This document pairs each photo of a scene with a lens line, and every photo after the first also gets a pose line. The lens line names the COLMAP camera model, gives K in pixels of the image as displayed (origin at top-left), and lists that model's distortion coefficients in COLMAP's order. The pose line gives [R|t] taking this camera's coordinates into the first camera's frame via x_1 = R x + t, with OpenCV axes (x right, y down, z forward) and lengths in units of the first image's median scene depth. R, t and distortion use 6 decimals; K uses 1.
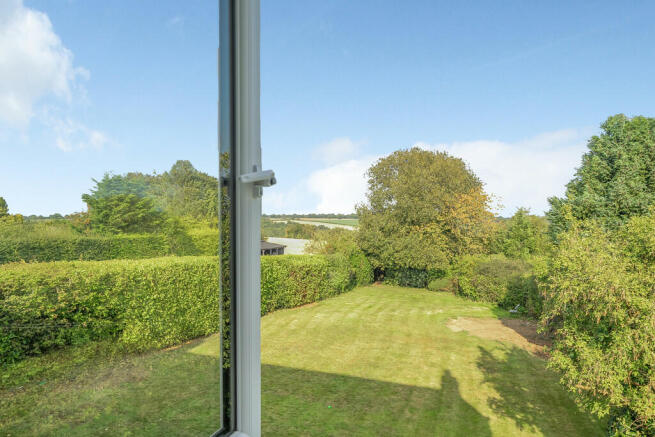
lens RADIAL K [[438.8, 0, 327.6], [0, 438.8, 220.5], [0, 0, 1]] dist [0.000069, -0.001968]
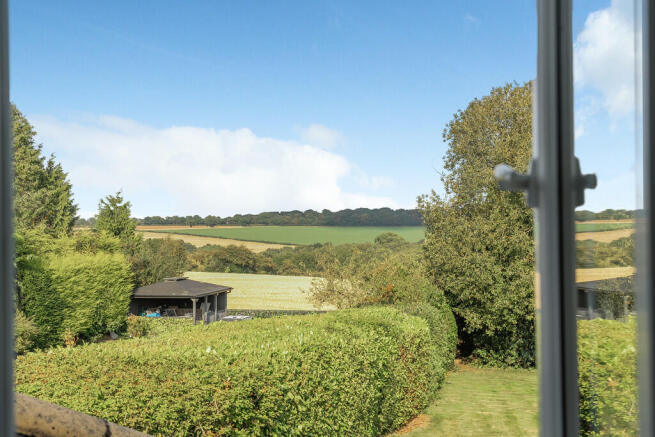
lens RADIAL K [[911.8, 0, 327.3], [0, 911.8, 217.6], [0, 0, 1]] dist [-0.203549, 0.000000]
pose [[0.983853, -0.012159, 0.178564, -0.188815], [0.014361, 0.999836, -0.011041, -0.005043], [-0.178401, 0.013427, 0.983866, 0.057310]]
